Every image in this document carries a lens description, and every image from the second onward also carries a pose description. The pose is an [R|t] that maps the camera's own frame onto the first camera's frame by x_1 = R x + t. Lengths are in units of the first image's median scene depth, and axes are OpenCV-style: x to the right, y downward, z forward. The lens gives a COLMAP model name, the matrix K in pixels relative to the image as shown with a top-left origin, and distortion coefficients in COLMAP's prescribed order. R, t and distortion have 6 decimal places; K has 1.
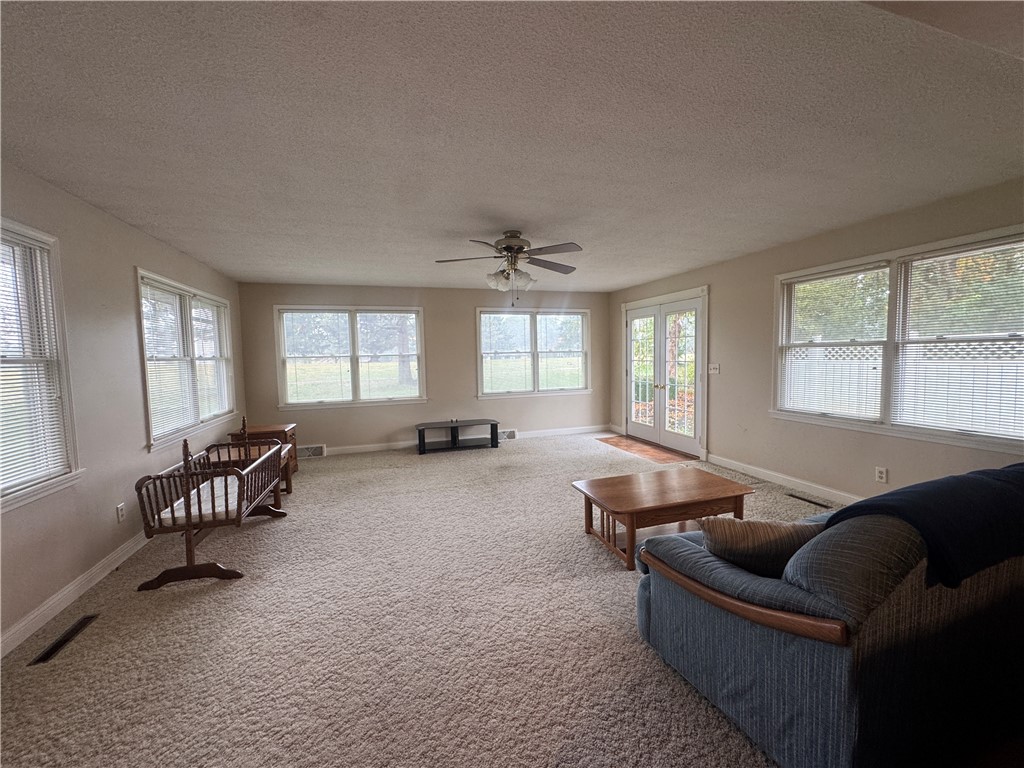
lens RADIAL K [[411.0, 0, 509.8], [0, 411.0, 385.6], [0, 0, 1]] dist [-0.005349, 0.000365]
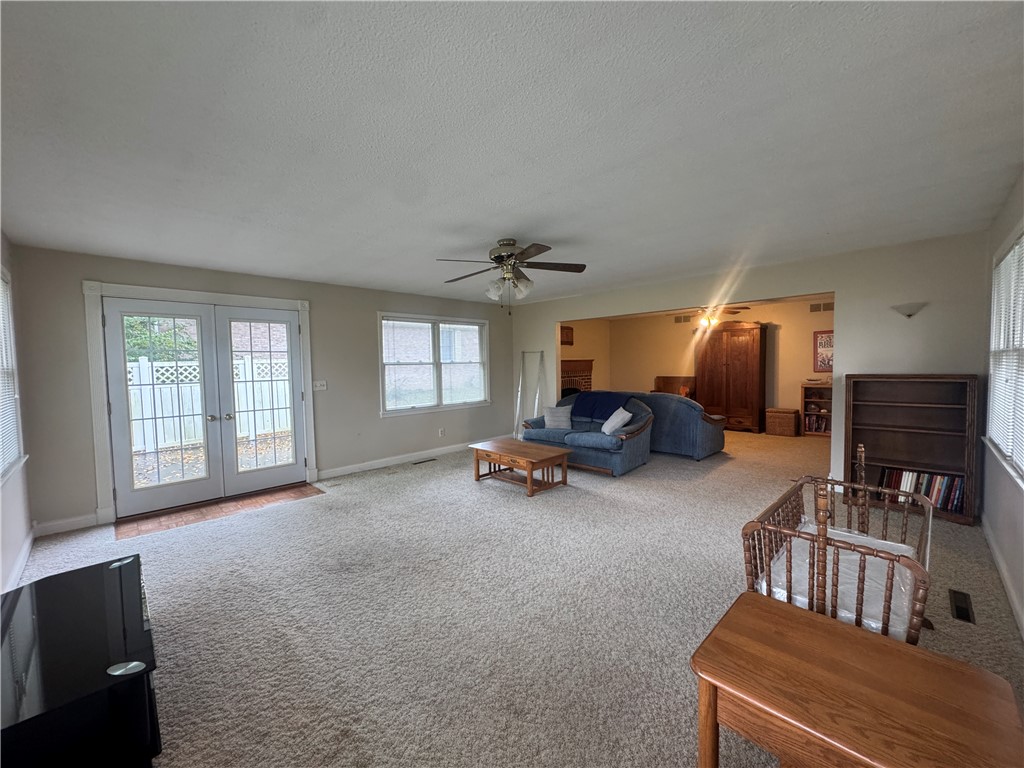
lens RADIAL K [[411.0, 0, 510.6], [0, 411.0, 386.5], [0, 0, 1]] dist [-0.005349, 0.000365]
pose [[-0.461987, -0.021736, 0.886620, -0.754237], [0.094592, 0.992790, 0.073628, -0.082388], [-0.881828, 0.117883, -0.456600, 1.271803]]
